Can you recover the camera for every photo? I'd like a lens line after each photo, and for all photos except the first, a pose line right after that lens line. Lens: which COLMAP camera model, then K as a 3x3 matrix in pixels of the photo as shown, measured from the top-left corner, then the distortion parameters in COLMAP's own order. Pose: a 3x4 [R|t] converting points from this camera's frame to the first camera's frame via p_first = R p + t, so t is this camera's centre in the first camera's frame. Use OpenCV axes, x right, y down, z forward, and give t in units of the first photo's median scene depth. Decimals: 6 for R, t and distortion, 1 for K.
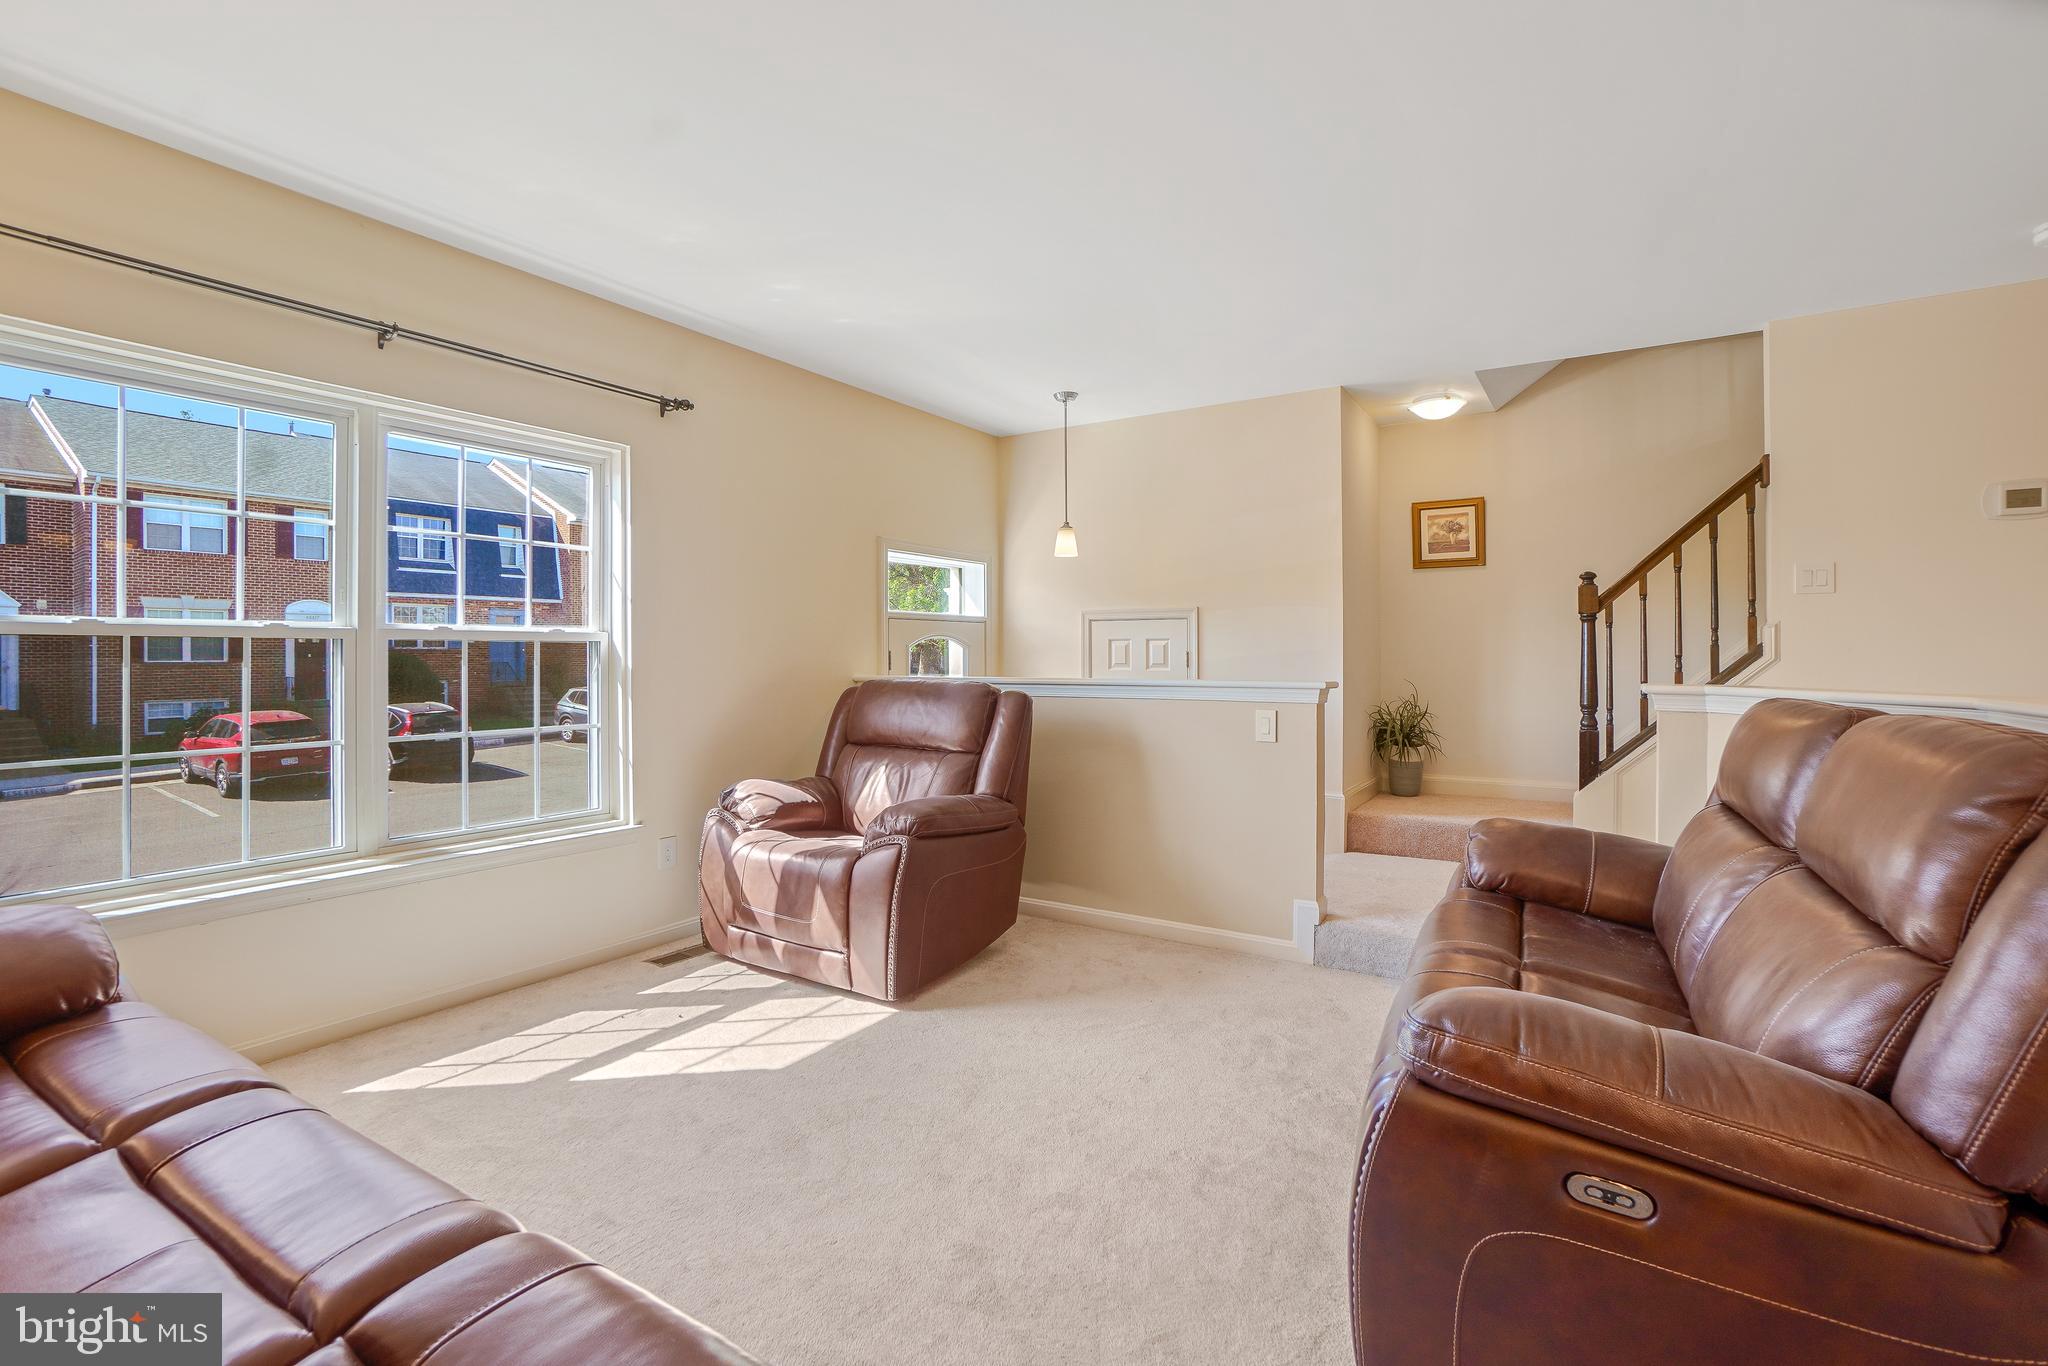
lens RADIAL K [[909.7, 0, 1015.1], [0, 909.7, 667.7], [0, 0, 1]] dist [-0.000129, -0.000055]
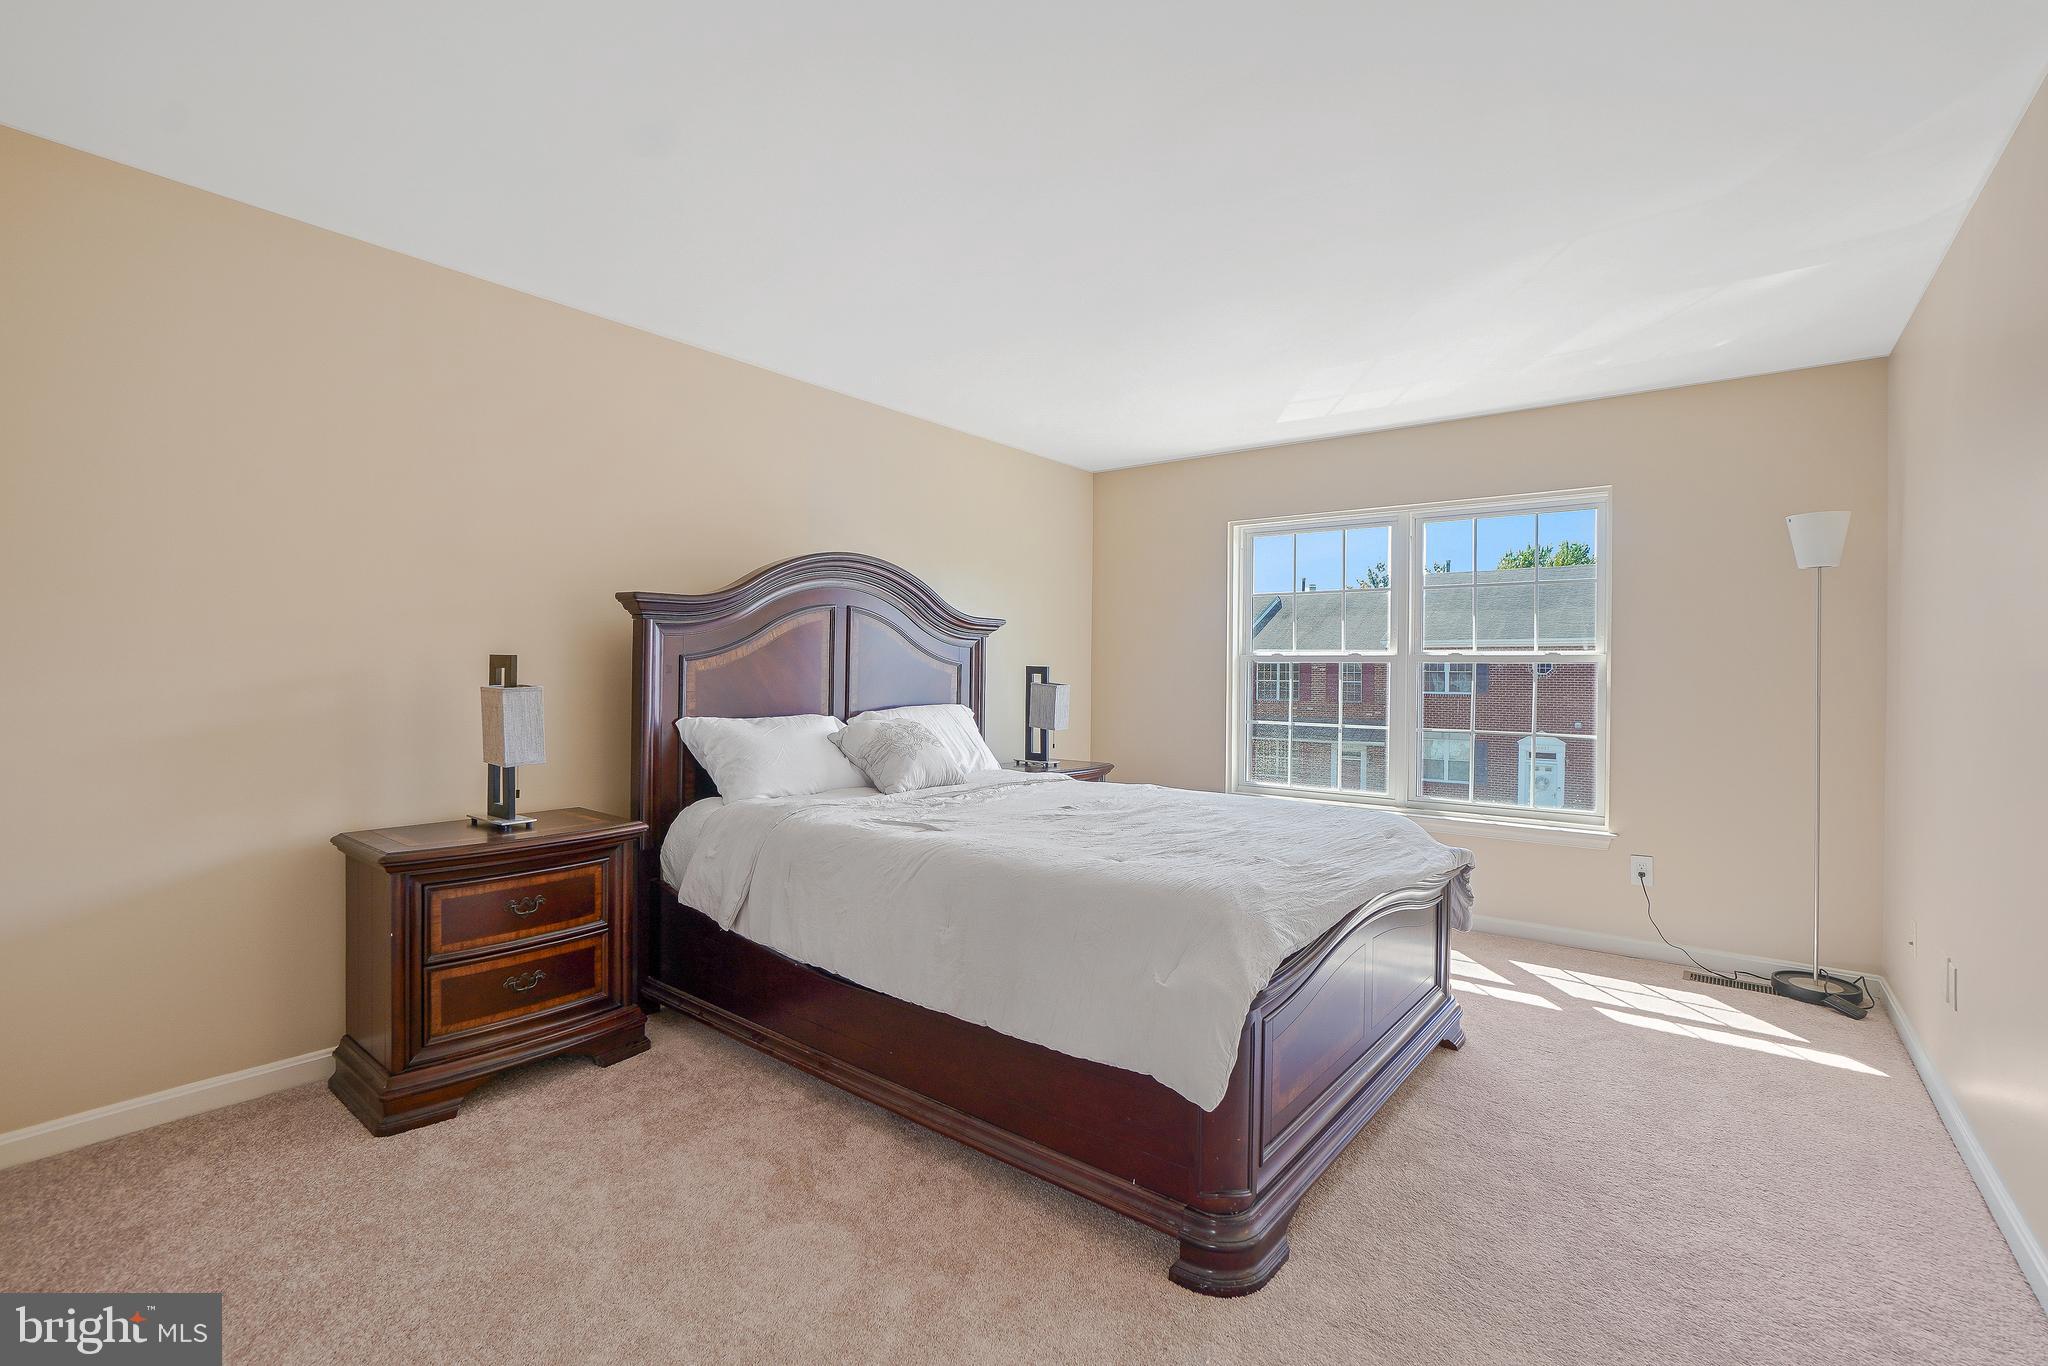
lens RADIAL K [[909.7, 0, 1015.1], [0, 909.7, 667.7], [0, 0, 1]] dist [-0.000129, -0.000055]
pose [[-0.118801, -0.008102, -0.992885, 0.514511], [-0.015483, 0.999860, -0.006307, -0.000273], [0.992797, 0.014623, -0.118909, 0.201113]]
